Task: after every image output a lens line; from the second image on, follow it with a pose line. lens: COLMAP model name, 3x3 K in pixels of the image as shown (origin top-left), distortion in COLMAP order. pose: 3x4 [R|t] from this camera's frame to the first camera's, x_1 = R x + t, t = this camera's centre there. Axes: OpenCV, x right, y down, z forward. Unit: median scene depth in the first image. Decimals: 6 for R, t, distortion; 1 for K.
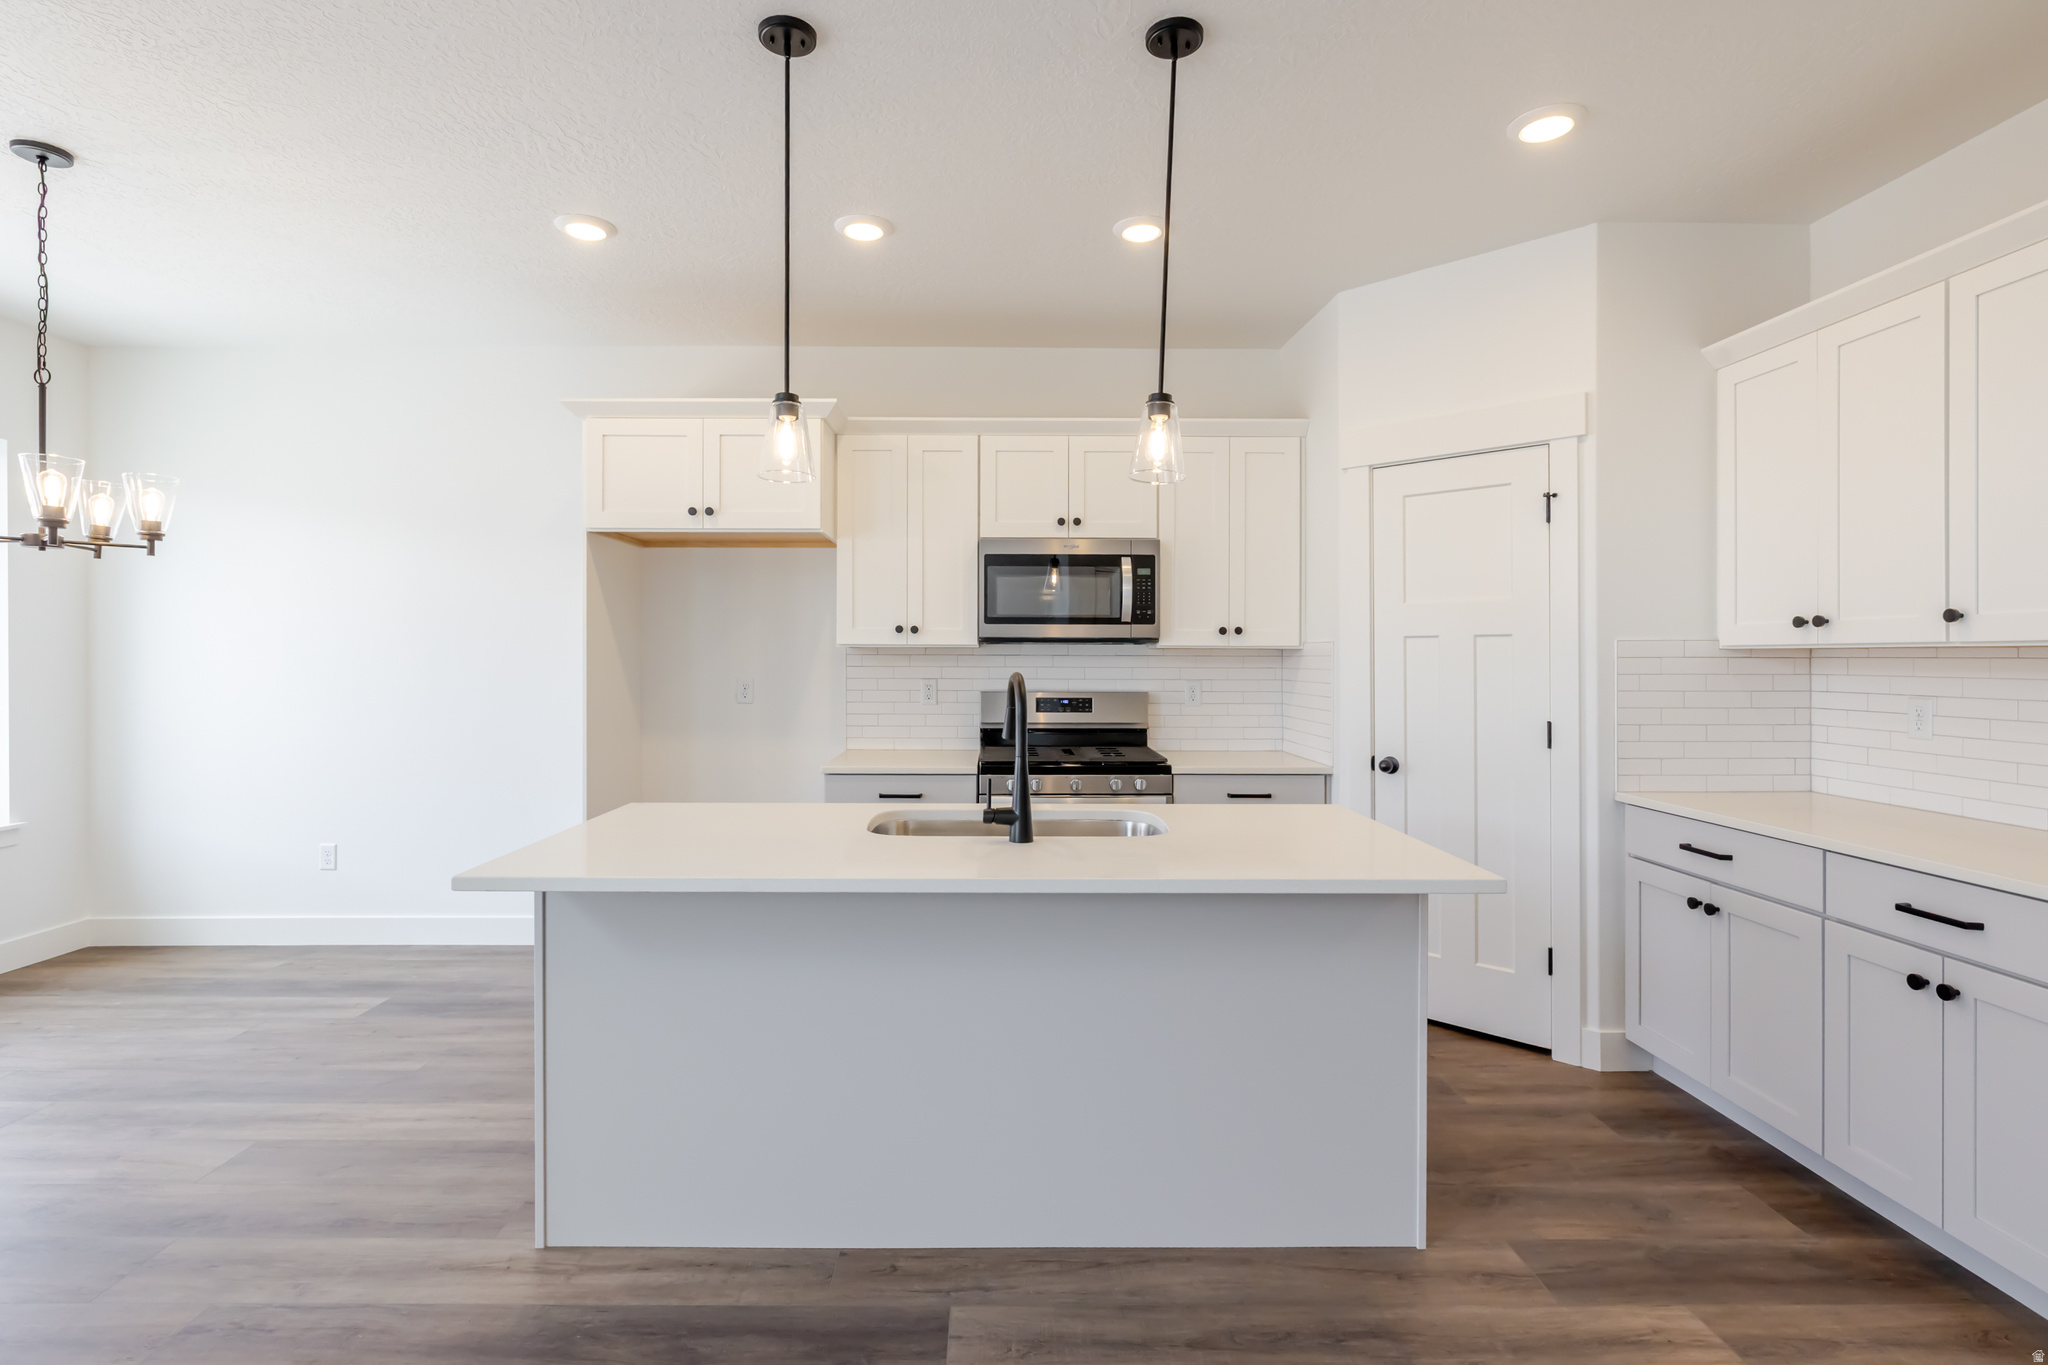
lens RADIAL K [[986.4, 0, 1027.3], [0, 986.4, 673.8], [0, 0, 1]] dist [-0.007763, 0.002158]
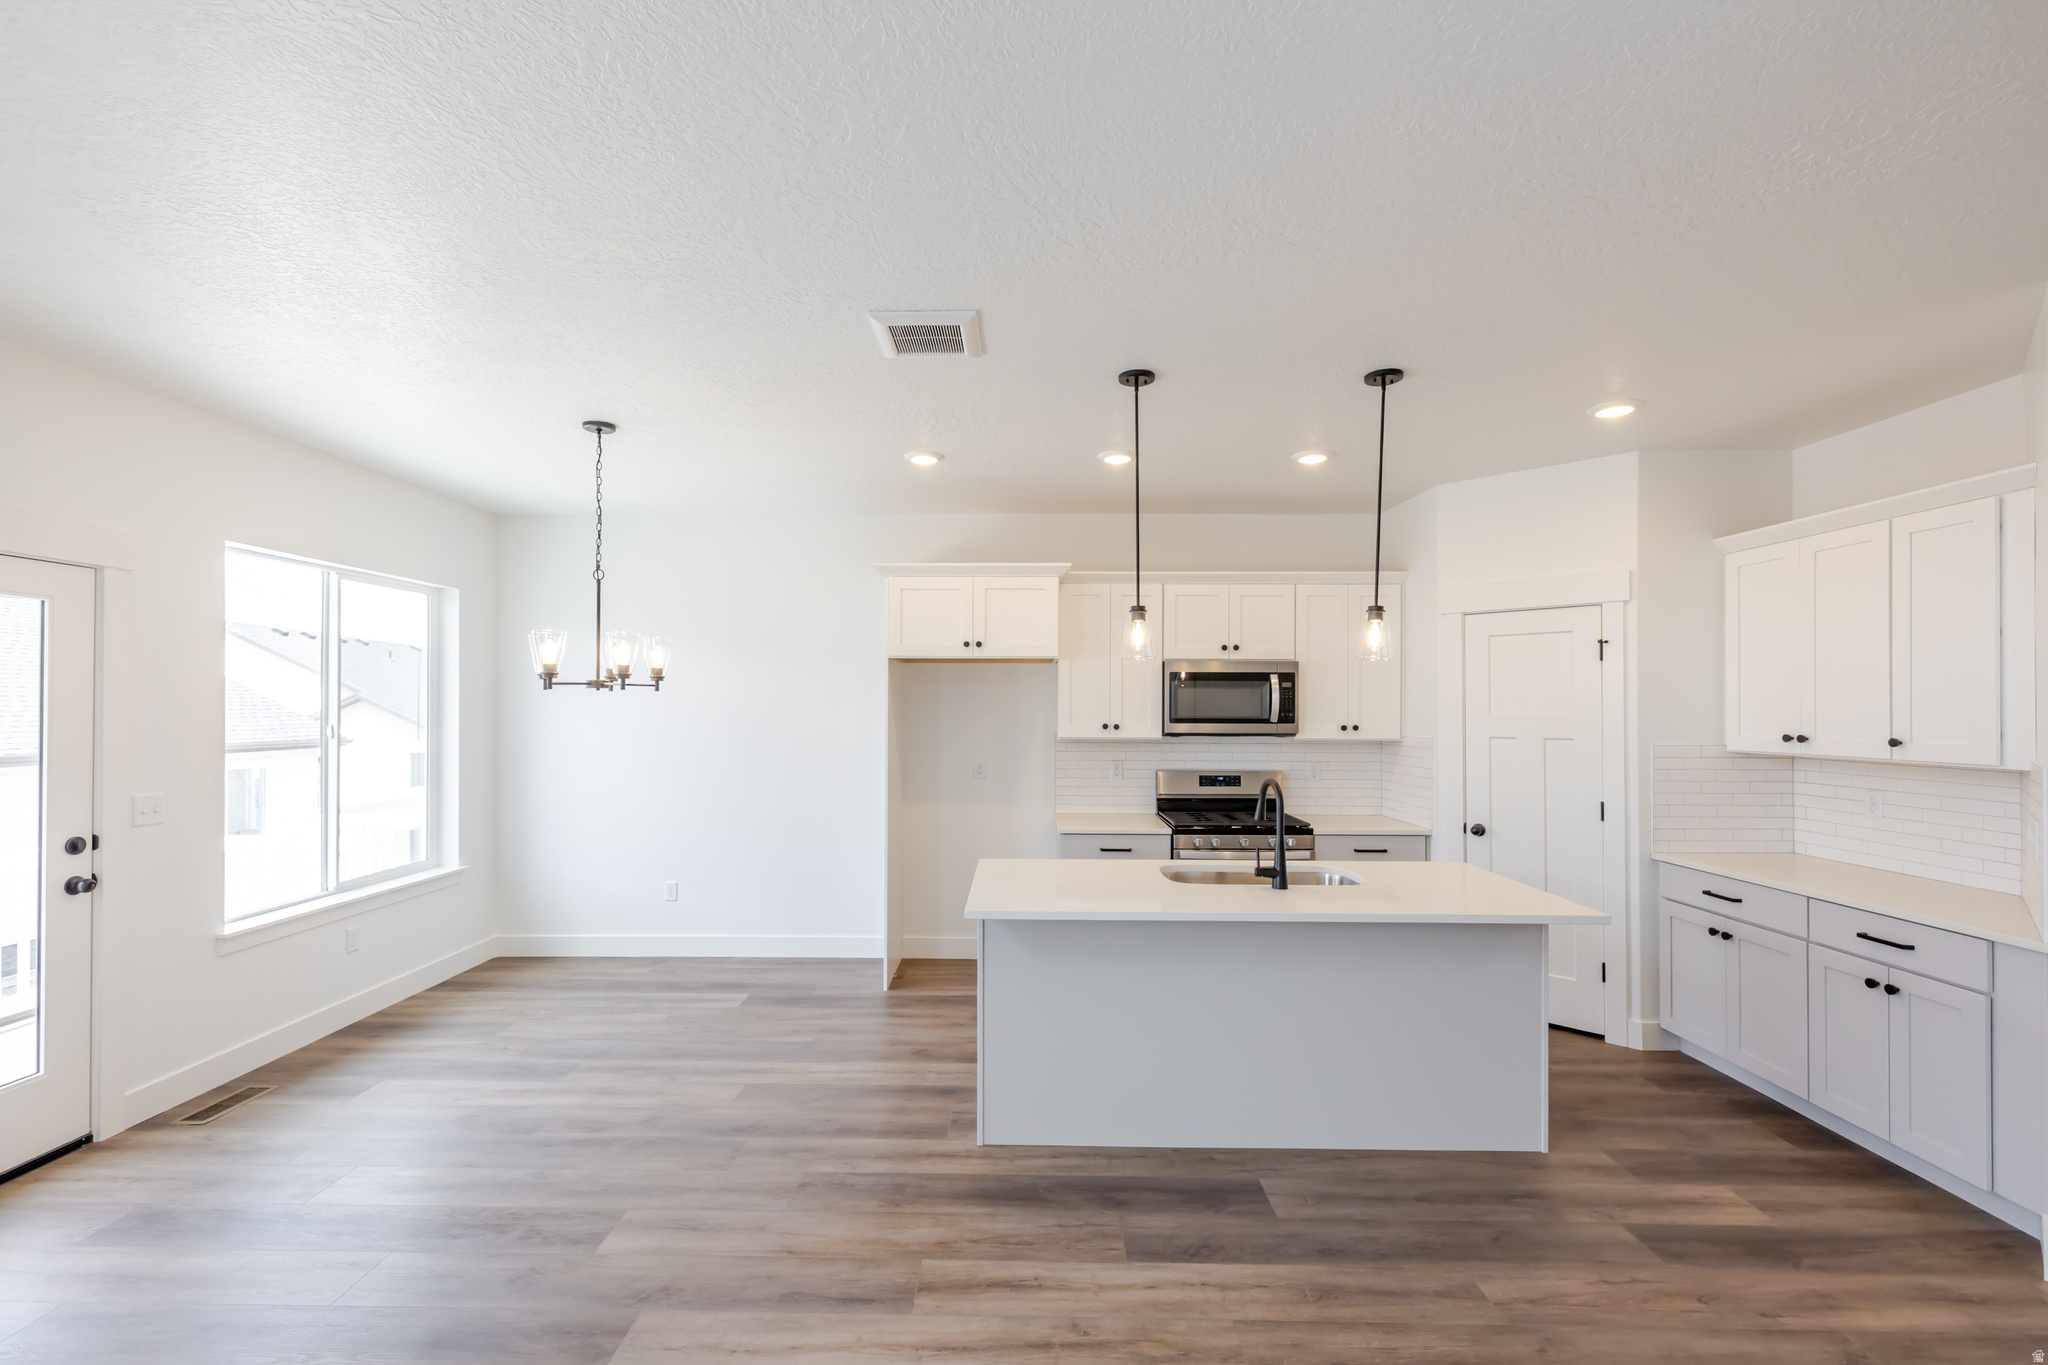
lens RADIAL K [[887.3, 0, 1030.2], [0, 887.3, 717.1], [0, 0, 1]] dist [0.003163, -0.000187]
pose [[0.999756, 0.000970, -0.022047, -0.278387], [-0.001063, 0.999990, -0.004249, -0.071205], [0.022043, 0.004271, 0.999748, -0.310514]]
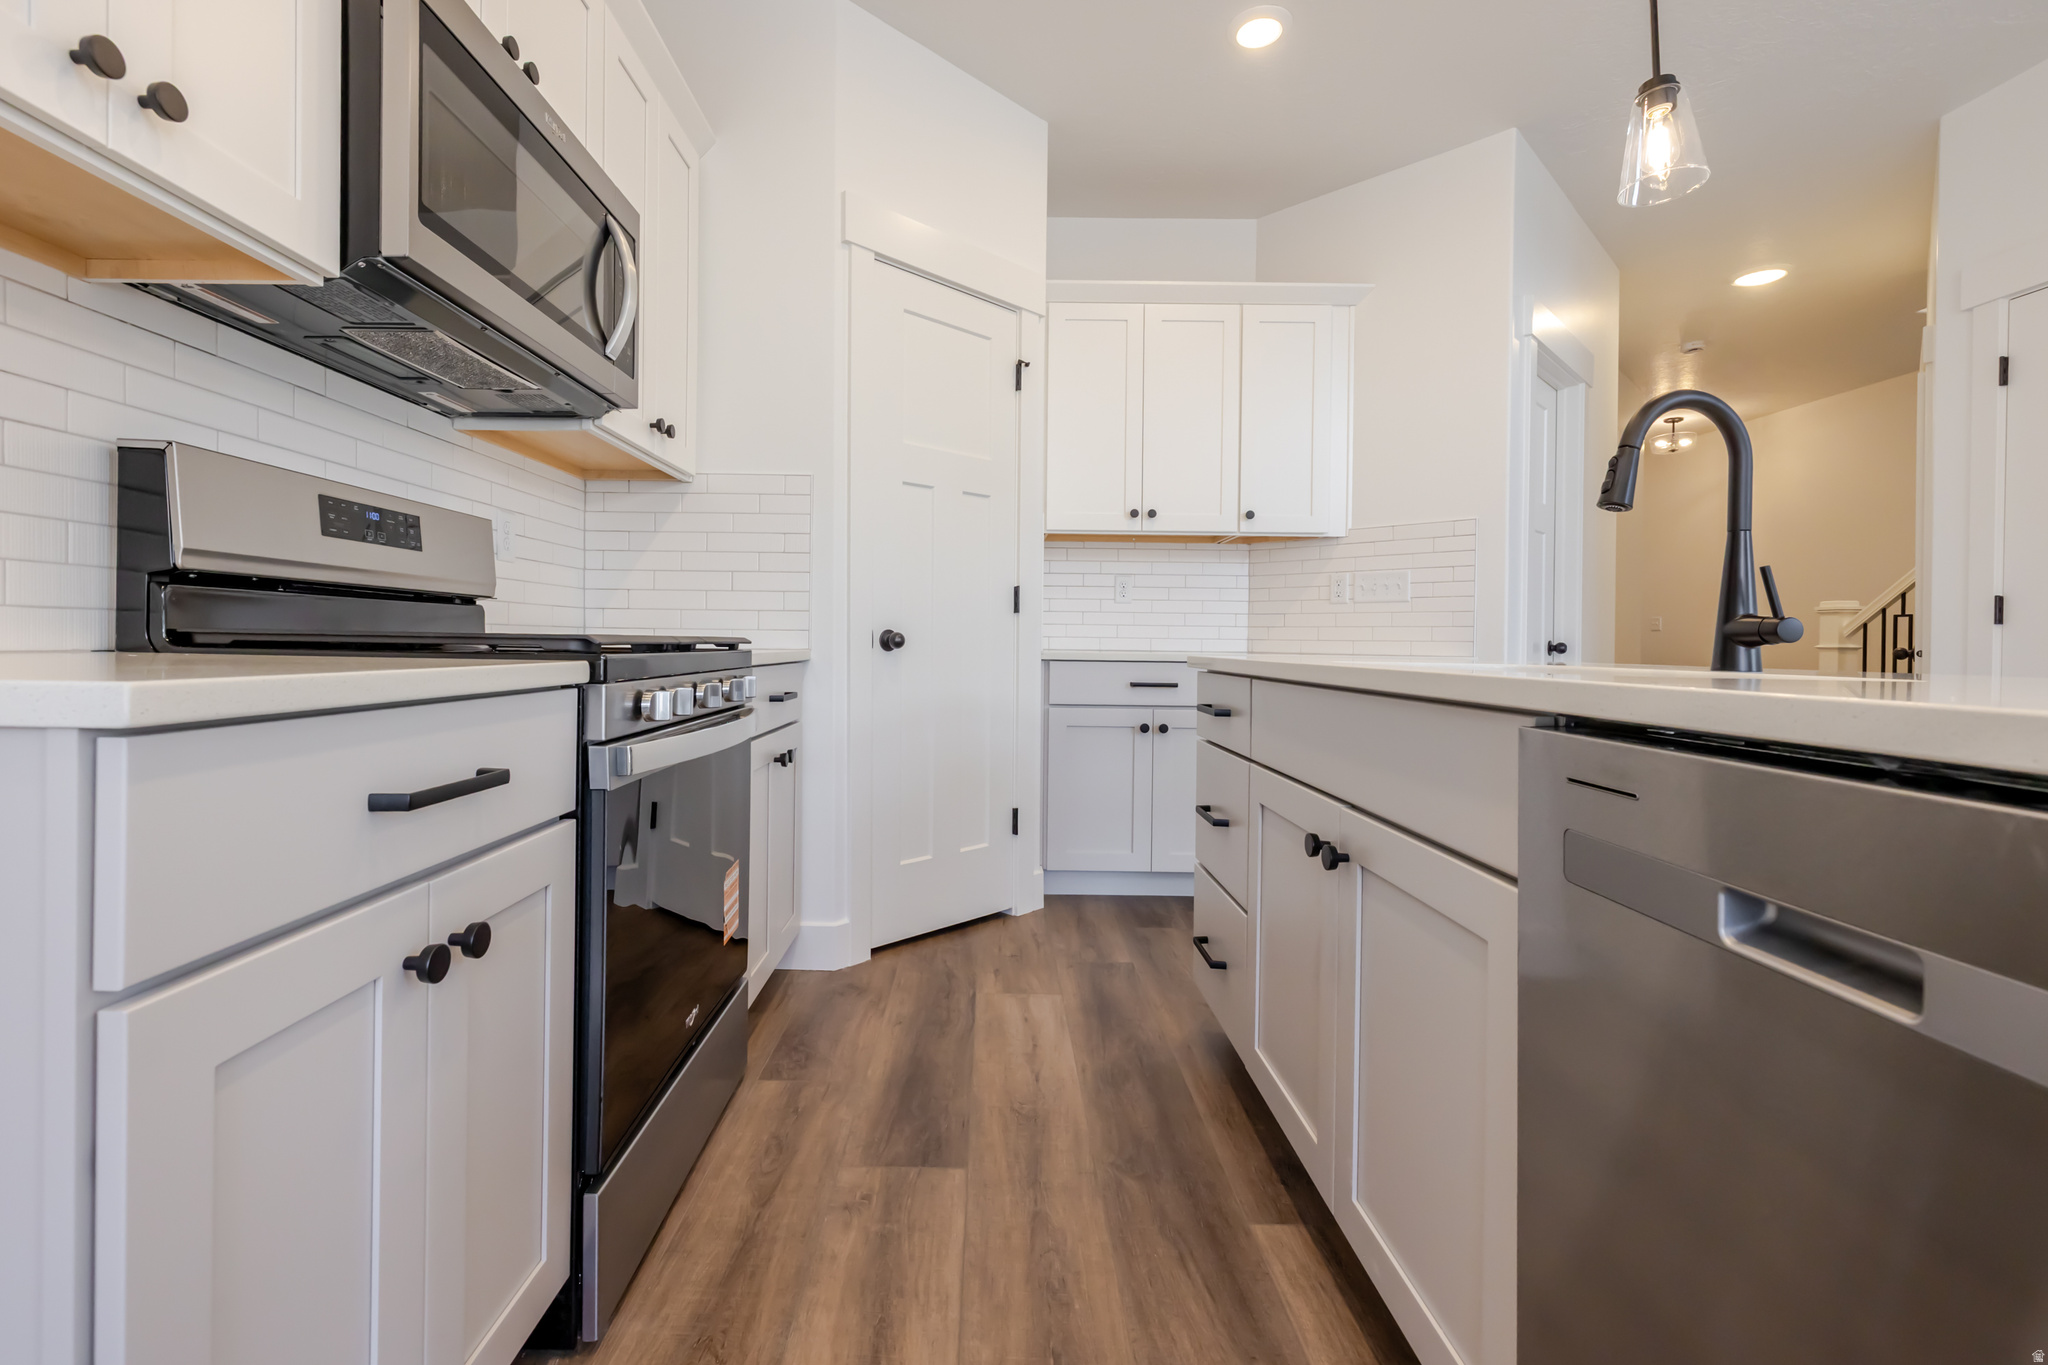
lens RADIAL K [[887.3, 0, 956.0], [0, 887.3, 657.9], [0, 0, 1]] dist [0.003163, -0.000187]
pose [[0.033754, -0.018758, 0.999254, -0.425026], [0.002219, 0.999823, 0.018694, 0.110722], [-0.999428, 0.001587, 0.033790, 1.092393]]
